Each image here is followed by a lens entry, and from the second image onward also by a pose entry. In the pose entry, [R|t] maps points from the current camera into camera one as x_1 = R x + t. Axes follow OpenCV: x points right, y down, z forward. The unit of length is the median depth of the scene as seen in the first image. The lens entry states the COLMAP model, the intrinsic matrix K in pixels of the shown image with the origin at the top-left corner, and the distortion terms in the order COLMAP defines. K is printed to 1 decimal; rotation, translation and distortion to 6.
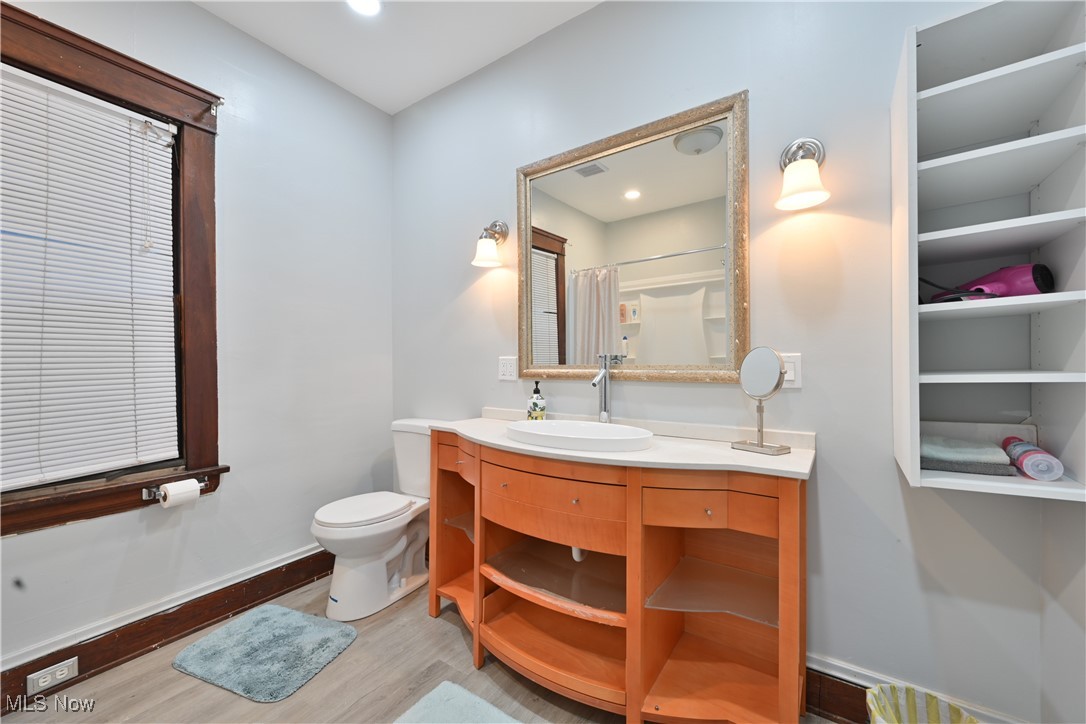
lens RADIAL K [[427.6, 0, 537.8], [0, 427.6, 366.4], [0, 0, 1]] dist [-0.001732, -0.001105]
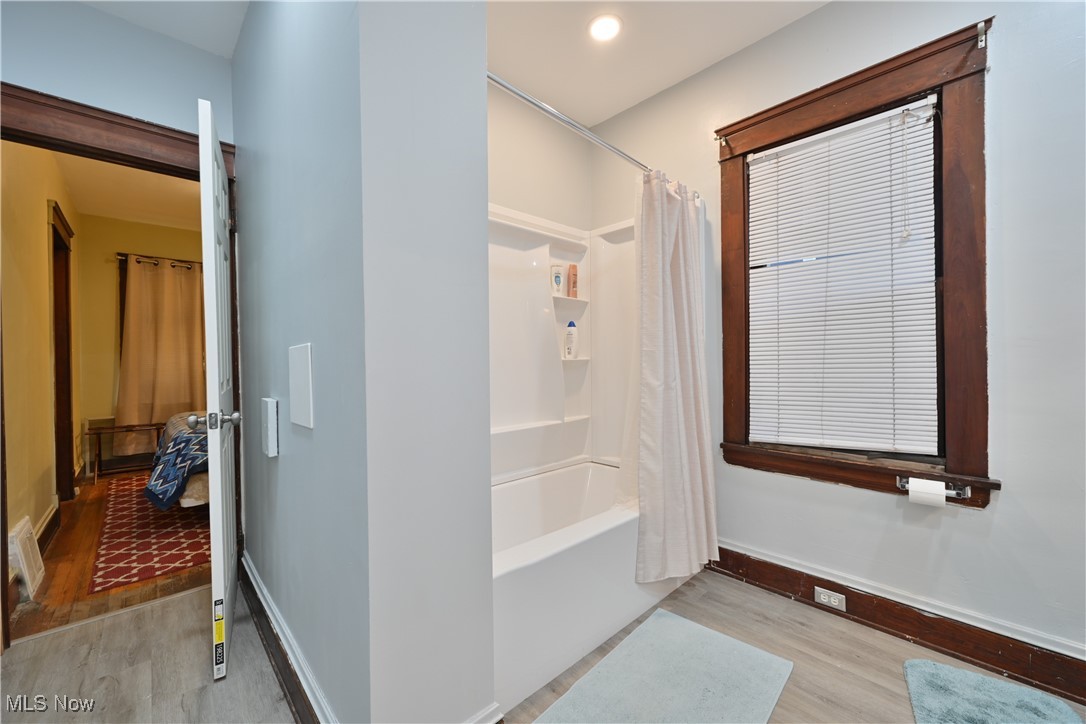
lens RADIAL K [[427.6, 0, 541.5], [0, 427.6, 362.6], [0, 0, 1]] dist [-0.001732, -0.001105]
pose [[-0.242846, 0.019730, -0.969864, 0.255303], [0.008727, 0.999797, 0.018154, -0.010673], [0.970026, -0.004056, -0.242969, 0.401040]]
